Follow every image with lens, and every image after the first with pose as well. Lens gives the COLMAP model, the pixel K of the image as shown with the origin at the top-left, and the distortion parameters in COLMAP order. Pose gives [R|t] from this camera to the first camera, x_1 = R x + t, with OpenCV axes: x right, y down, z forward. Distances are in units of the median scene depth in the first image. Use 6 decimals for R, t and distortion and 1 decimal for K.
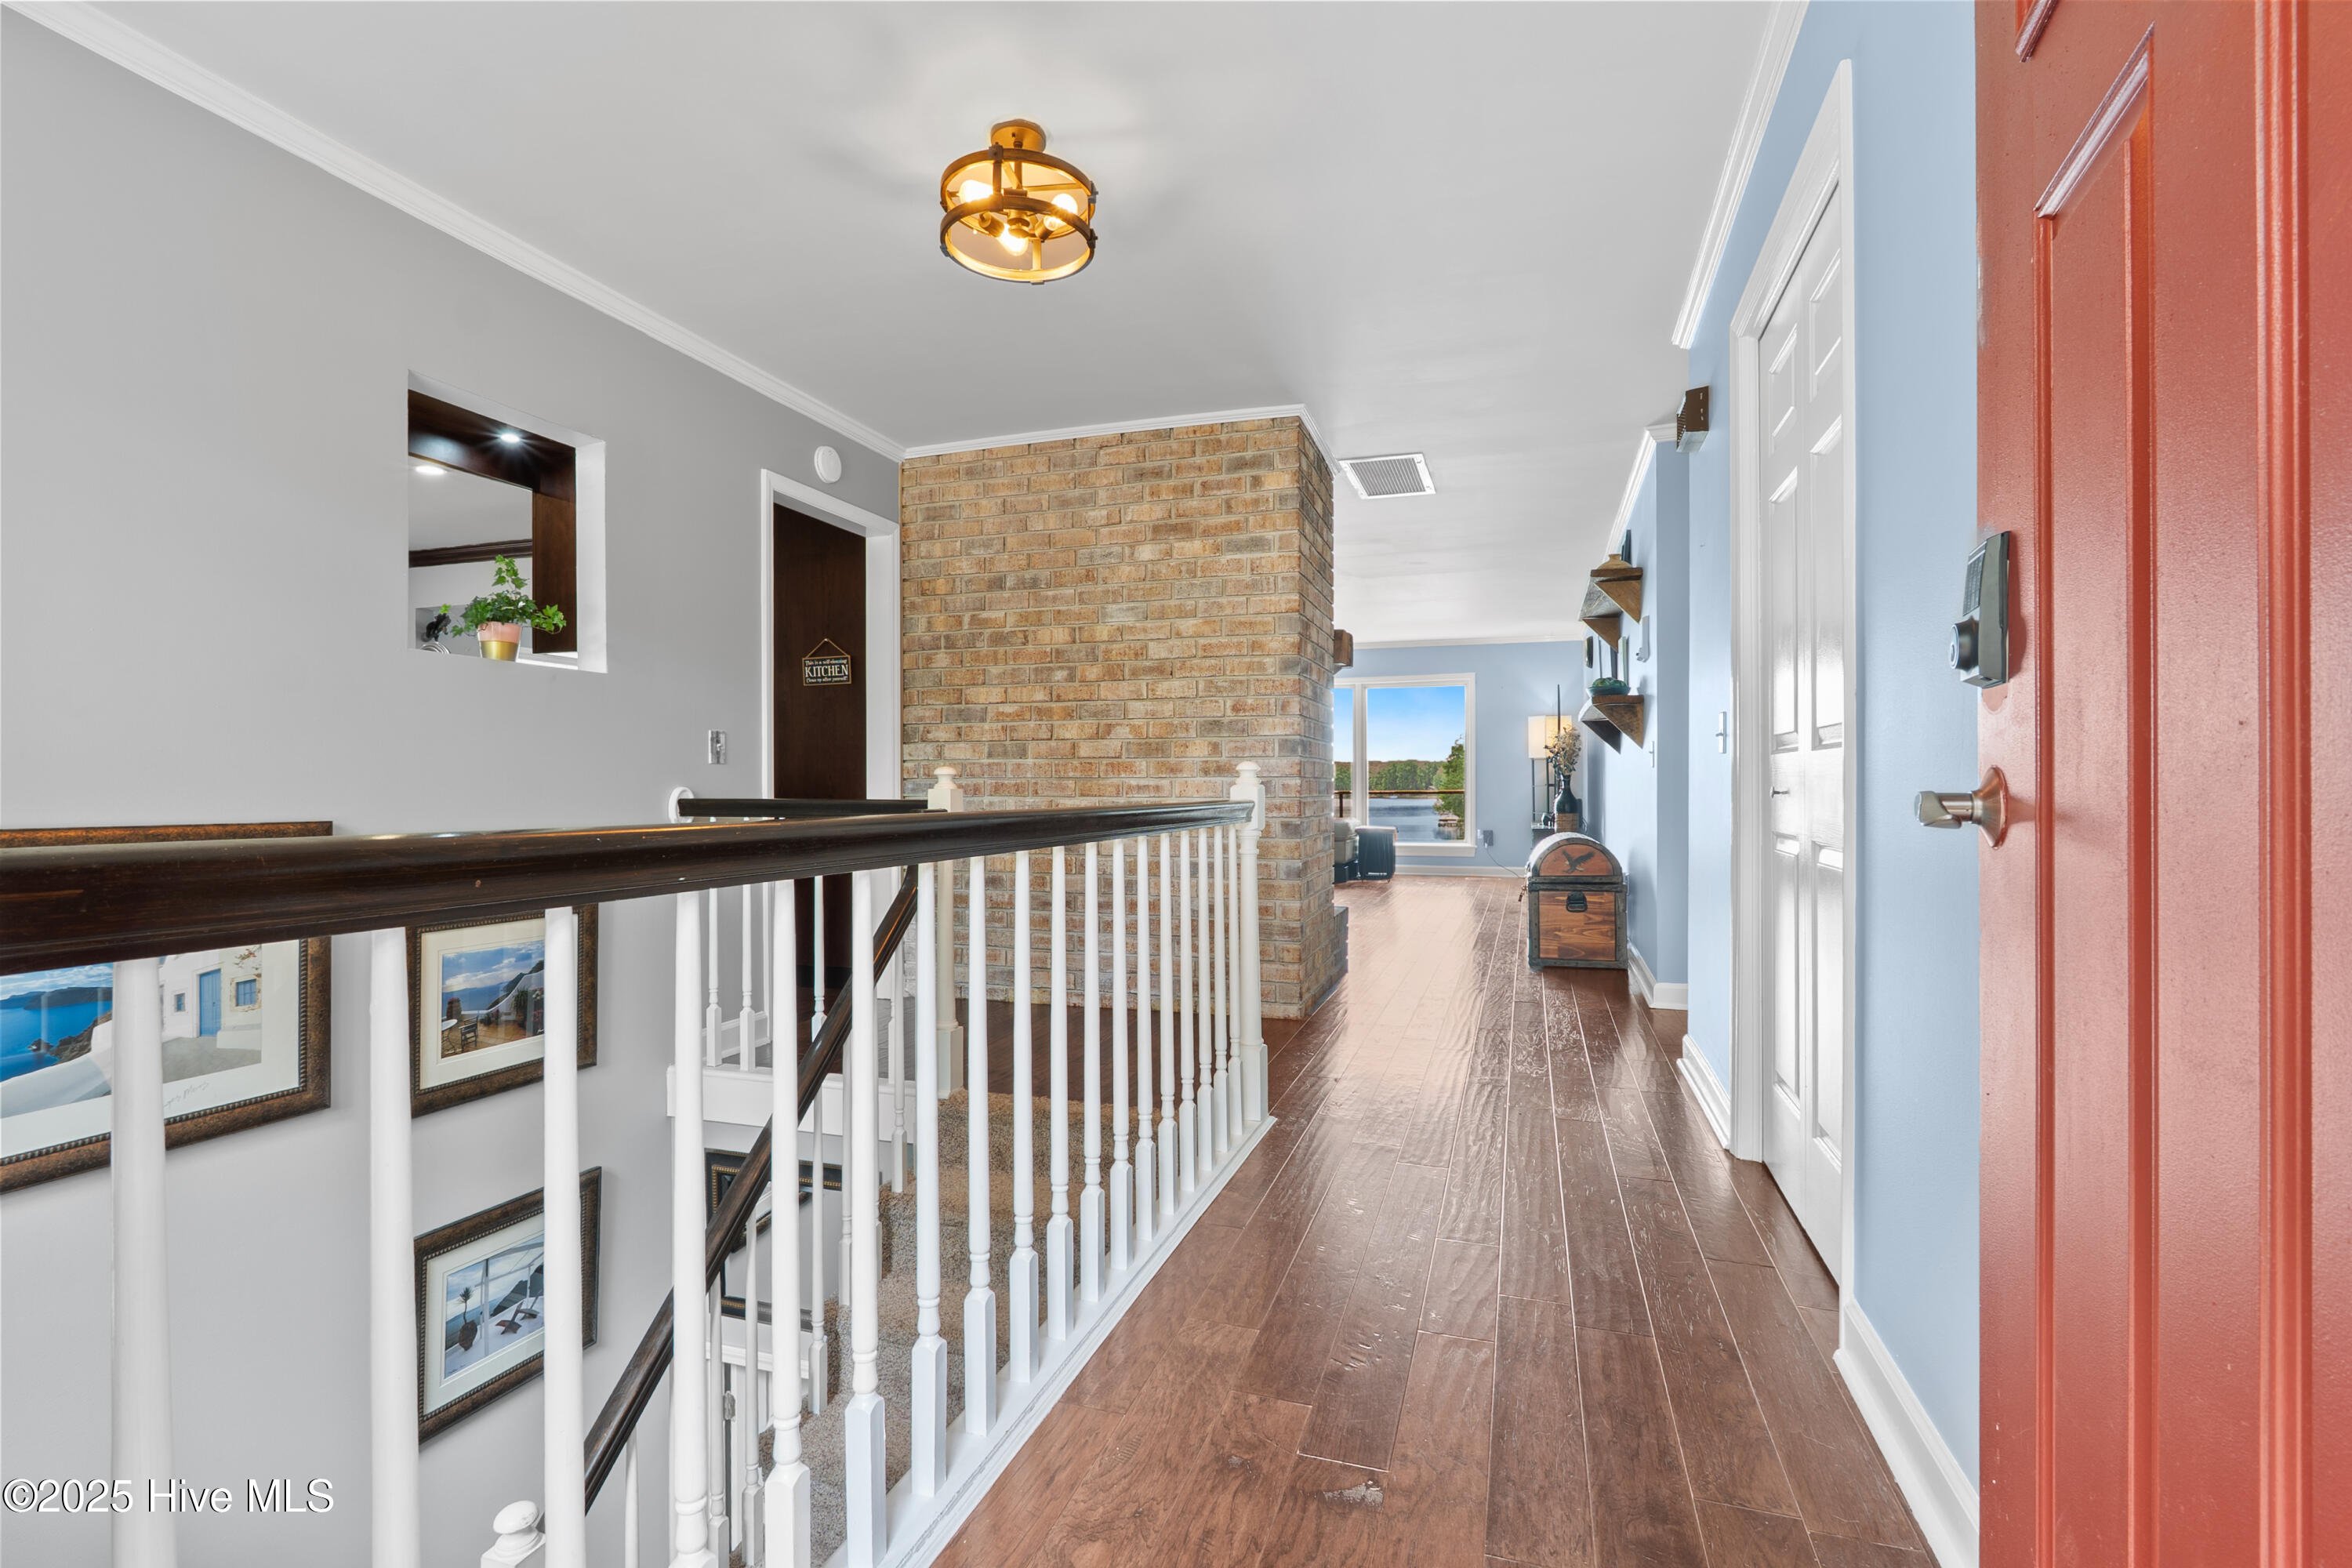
lens RADIAL K [[1068.1, 0, 1177.0], [0, 1068.1, 787.1], [0, 0, 1]] dist [-0.000504, 0.000040]
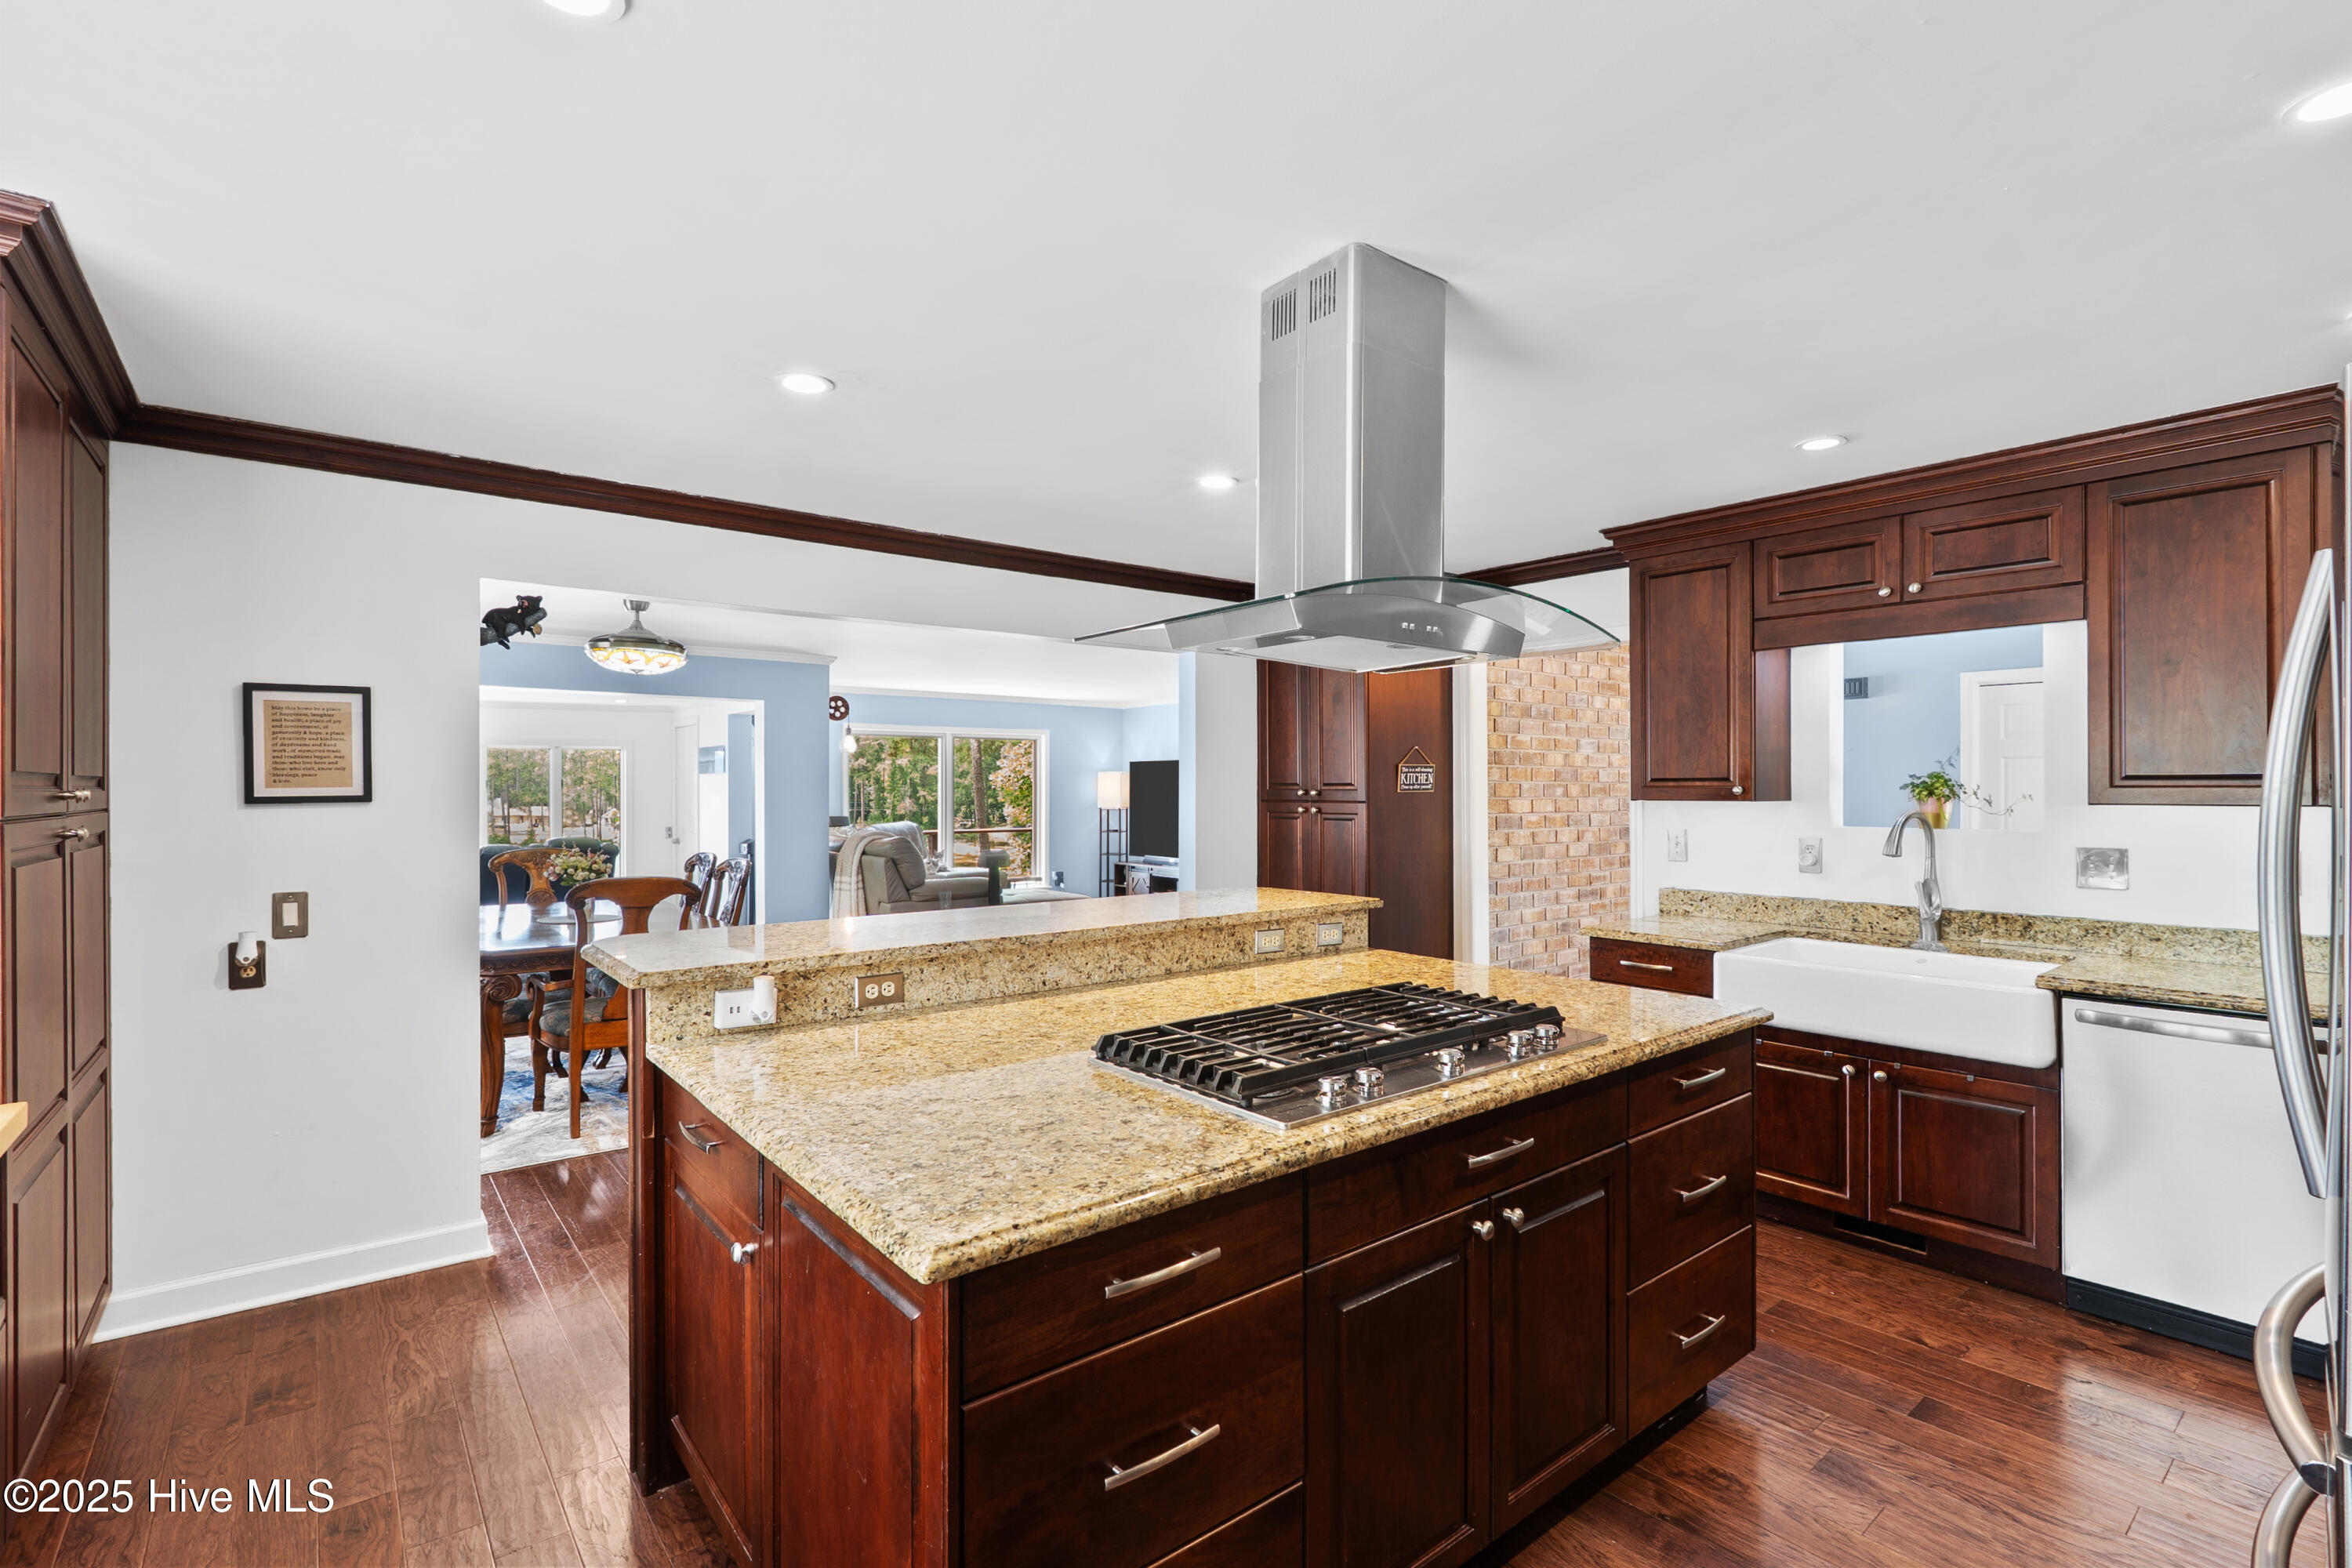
lens RADIAL K [[1068.1, 0, 1173.9], [0, 1068.1, 789.9], [0, 0, 1]] dist [-0.000504, 0.000040]
pose [[0.544165, 0.002047, 0.838976, -1.386680], [-0.000064, 0.999997, -0.002399, -0.101945], [-0.838978, 0.001252, 0.544163, 0.688129]]
